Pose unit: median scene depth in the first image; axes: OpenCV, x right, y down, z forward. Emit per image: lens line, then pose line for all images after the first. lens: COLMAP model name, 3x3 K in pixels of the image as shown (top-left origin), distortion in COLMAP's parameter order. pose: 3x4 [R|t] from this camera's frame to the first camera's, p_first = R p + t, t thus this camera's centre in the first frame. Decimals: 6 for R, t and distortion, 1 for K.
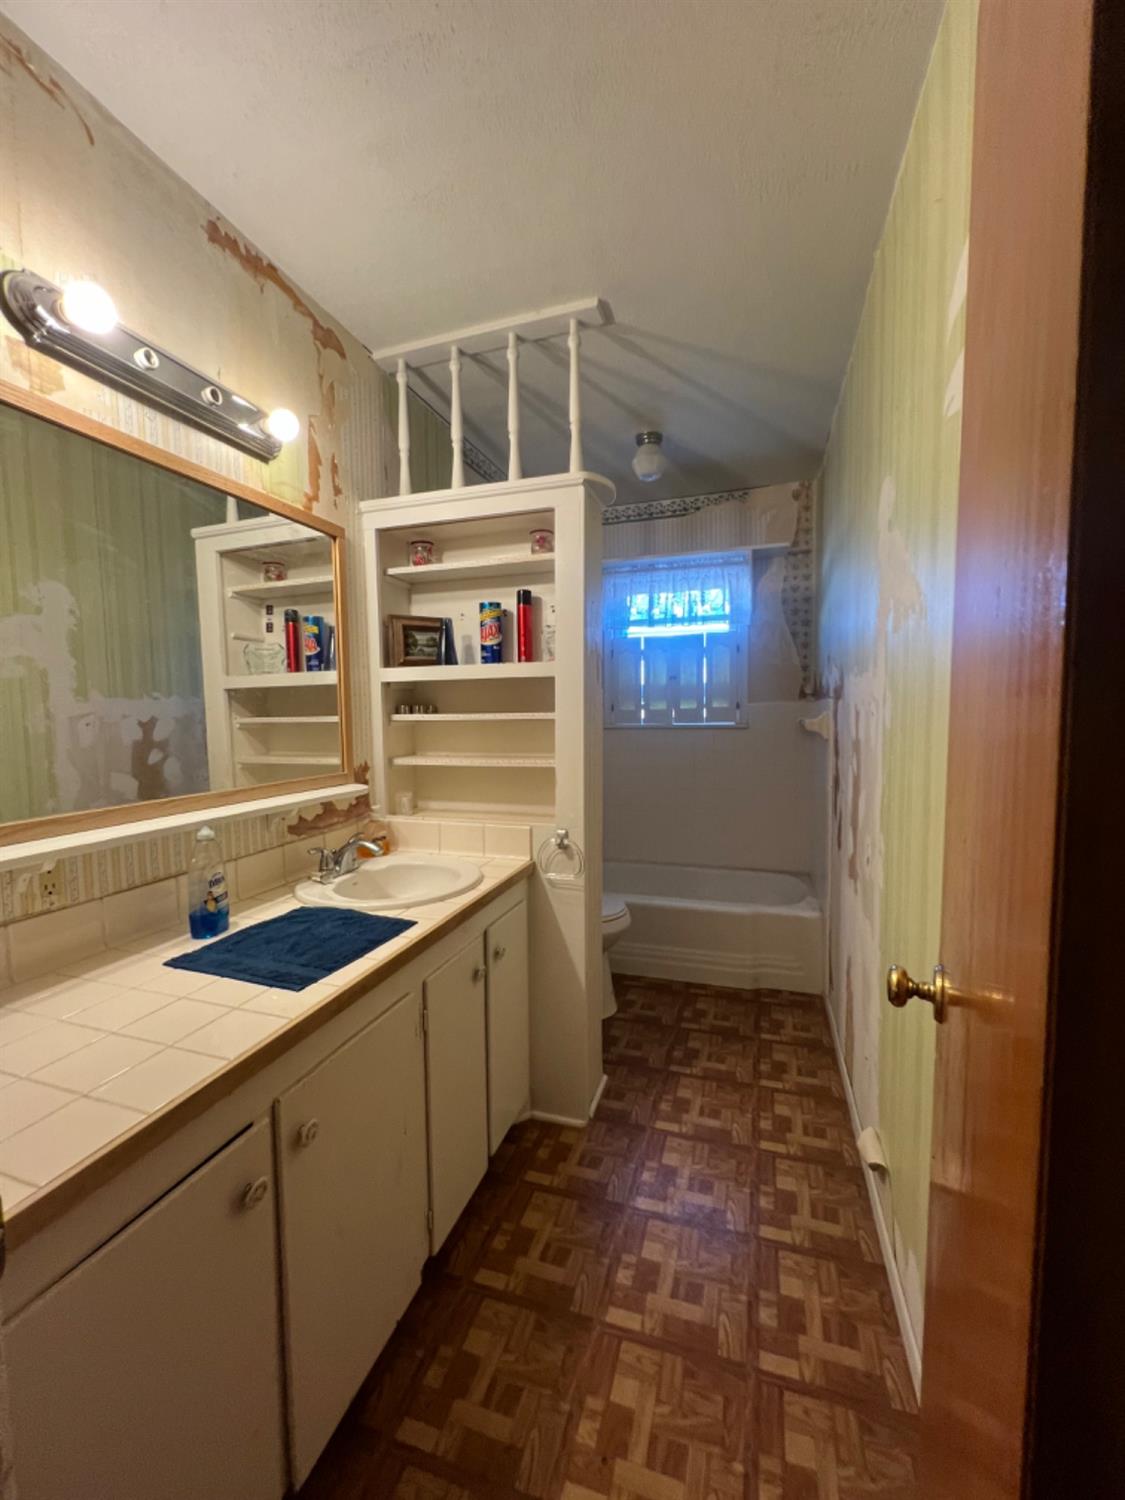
lens RADIAL K [[600.8, 0, 563.0], [0, 600.8, 751.7], [0, 0, 1]] dist [-0.002504, 0.000033]
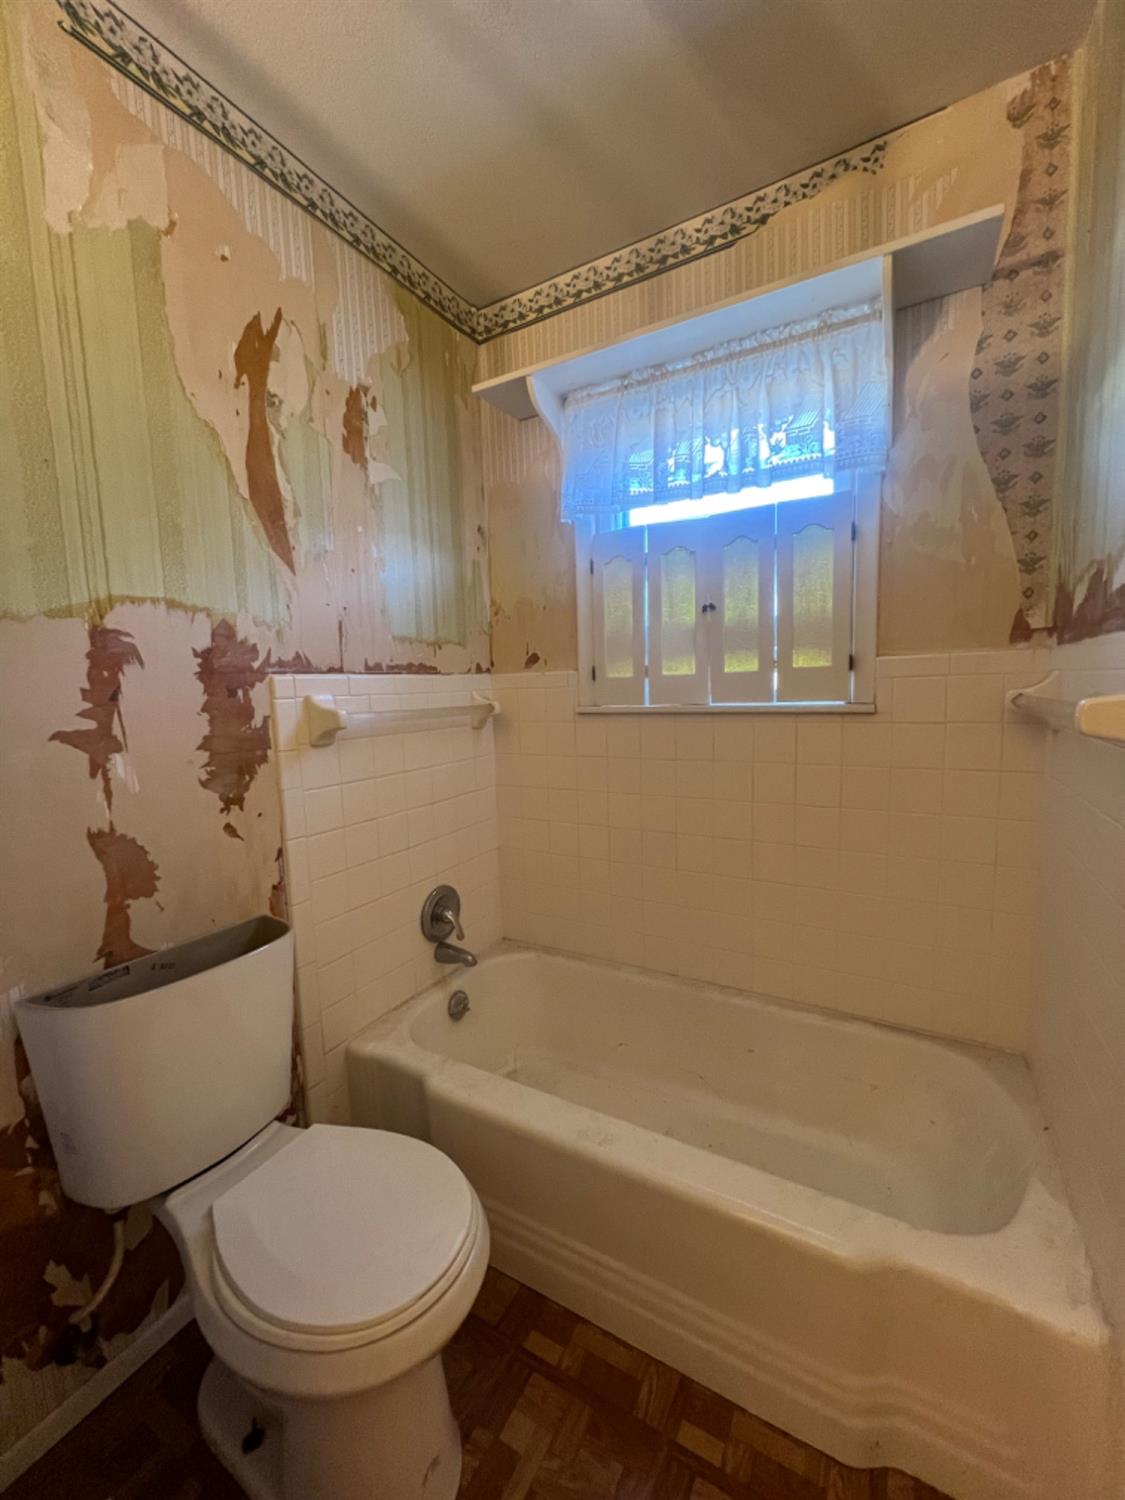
lens RADIAL K [[600.8, 0, 557.1], [0, 600.8, 751.1], [0, 0, 1]] dist [-0.002504, 0.000033]
pose [[0.978066, 0.002518, -0.208278, 0.173535], [0.010407, 0.998088, 0.060935, -0.041355], [0.208033, -0.061766, 0.976170, 0.523590]]
